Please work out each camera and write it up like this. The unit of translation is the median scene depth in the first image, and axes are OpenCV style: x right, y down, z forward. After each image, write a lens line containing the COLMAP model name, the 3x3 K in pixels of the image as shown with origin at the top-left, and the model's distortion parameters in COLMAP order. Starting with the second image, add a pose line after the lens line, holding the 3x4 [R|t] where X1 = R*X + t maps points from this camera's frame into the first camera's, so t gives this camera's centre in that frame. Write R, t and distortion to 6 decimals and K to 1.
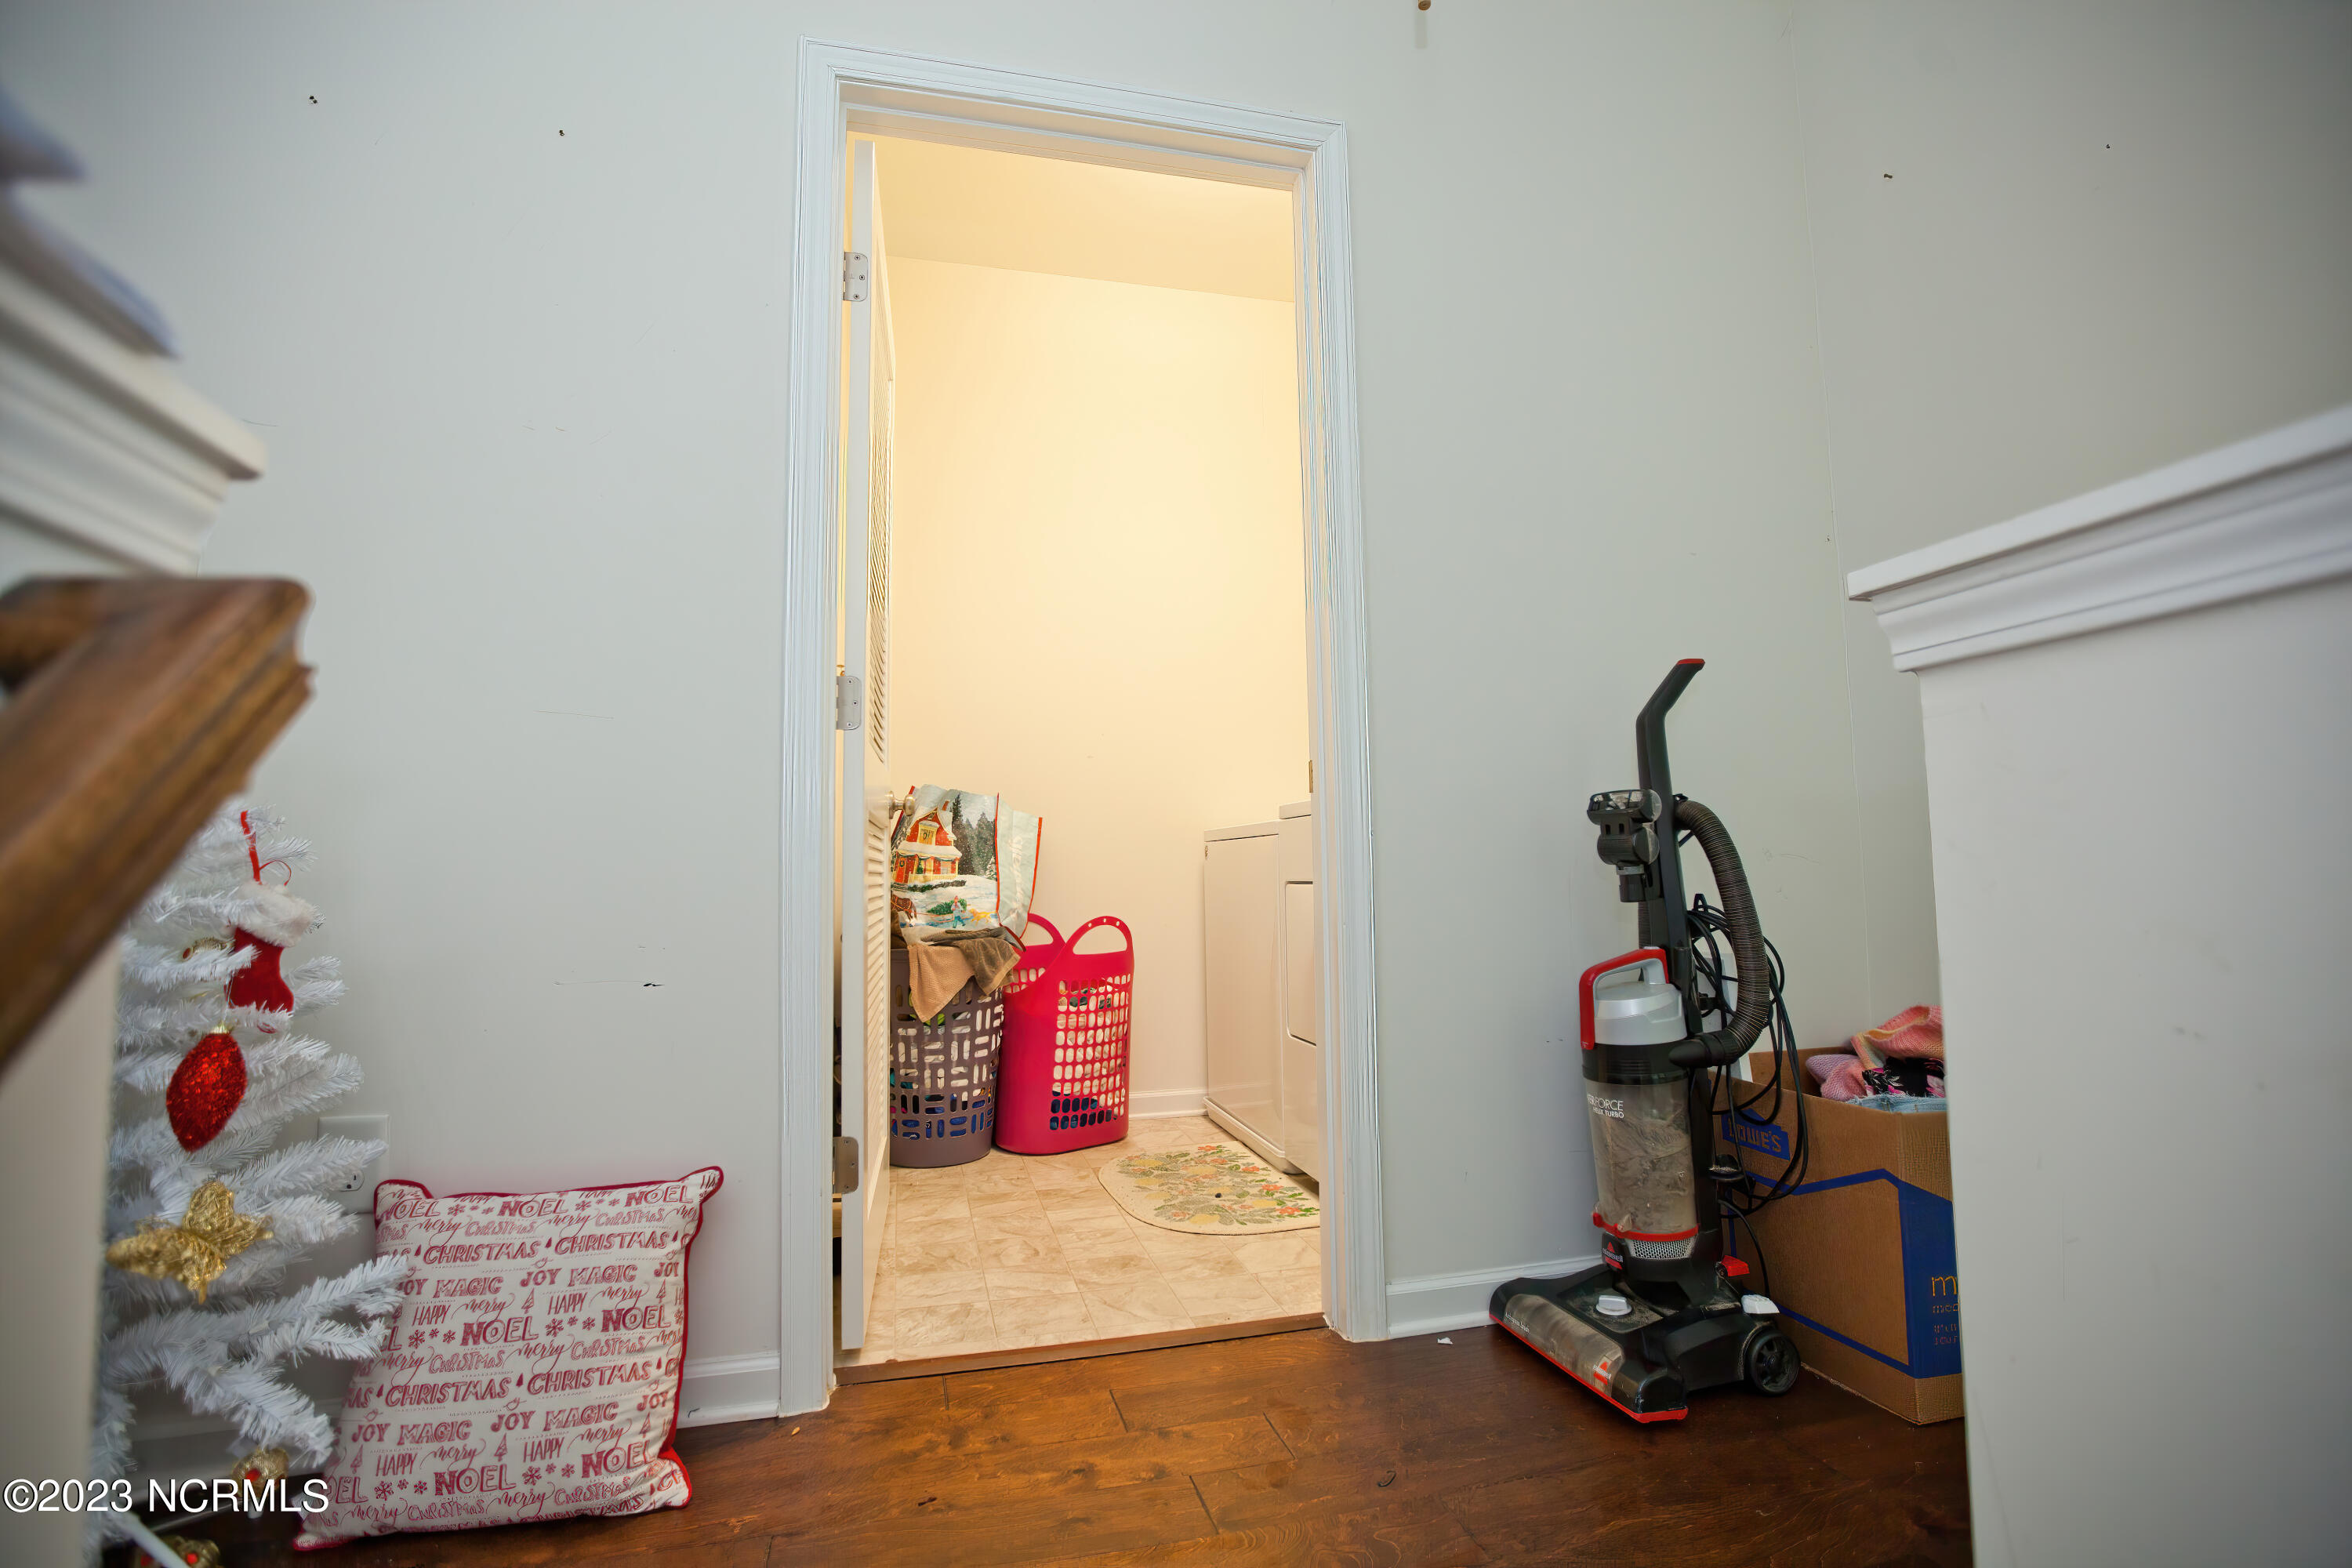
lens RADIAL K [[1067.9, 0, 1171.5], [0, 1067.9, 779.1], [0, 0, 1]] dist [-0.059199, 0.023858]
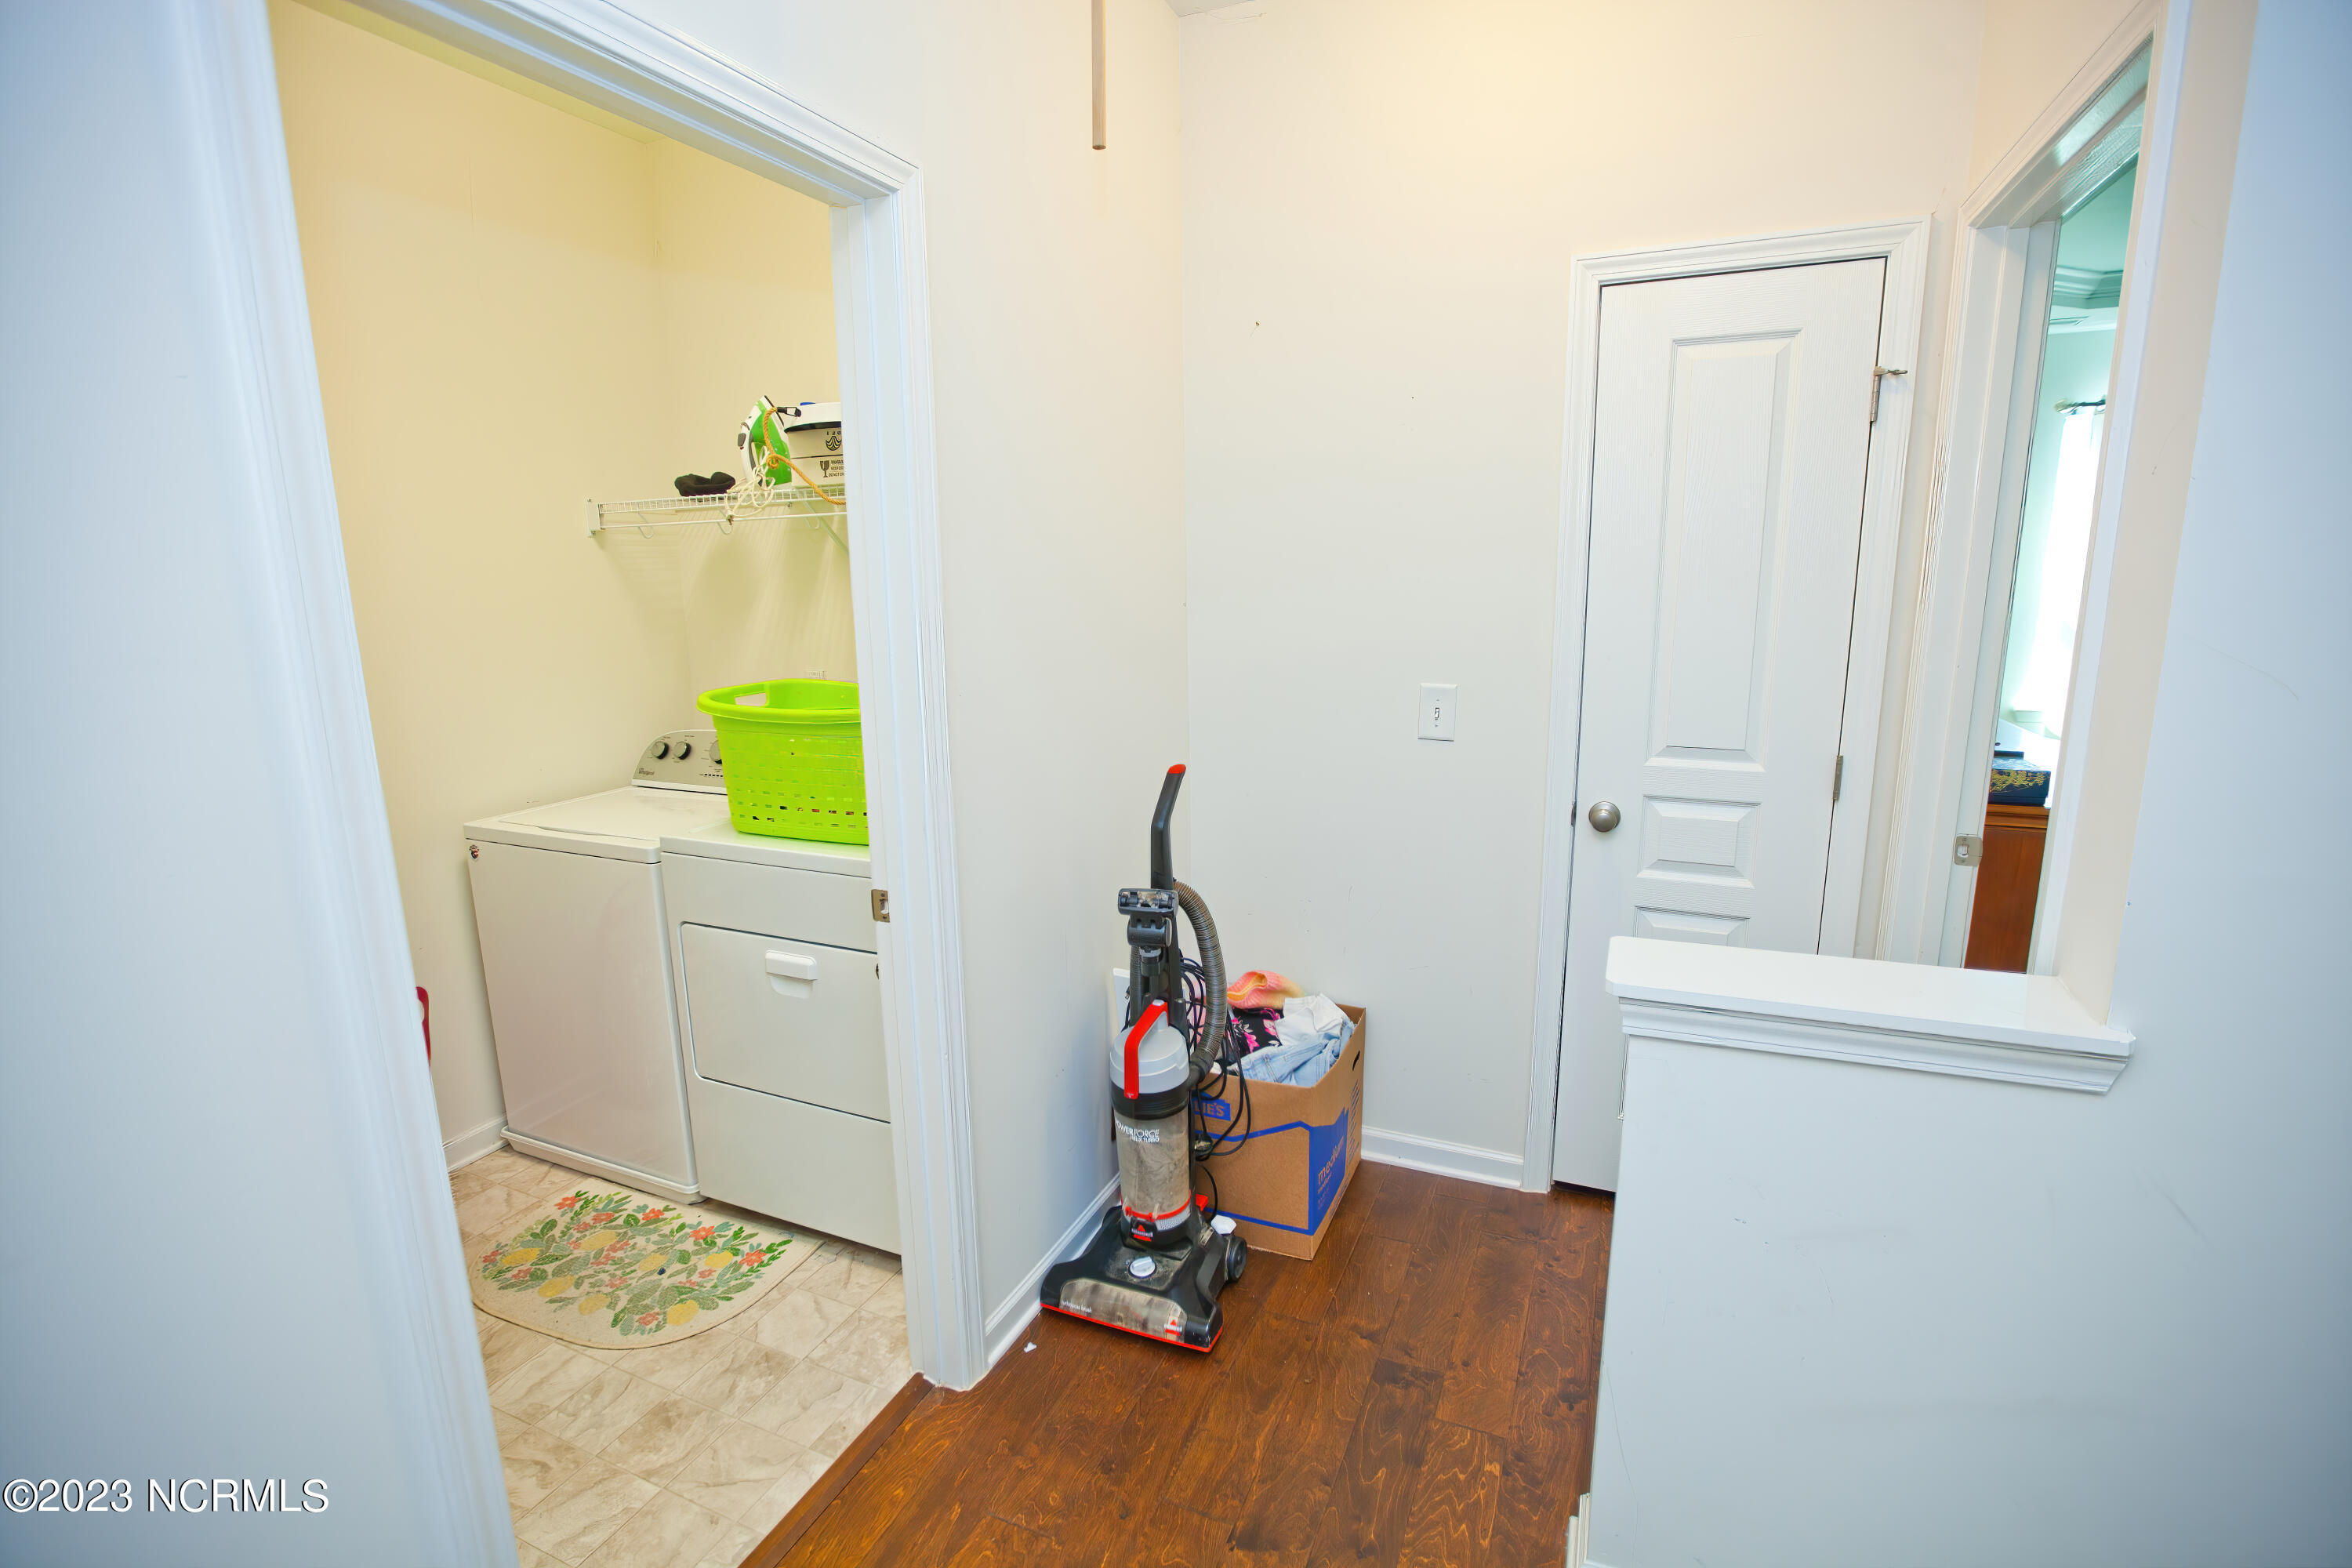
lens RADIAL K [[1067.9, 0, 1171.5], [0, 1067.9, 779.1], [0, 0, 1]] dist [-0.059199, 0.023858]
pose [[0.610974, -0.144824, 0.778291, -0.492551], [-0.067550, 0.970001, 0.233525, -0.399909], [-0.788763, -0.195252, 0.582863, 0.290787]]
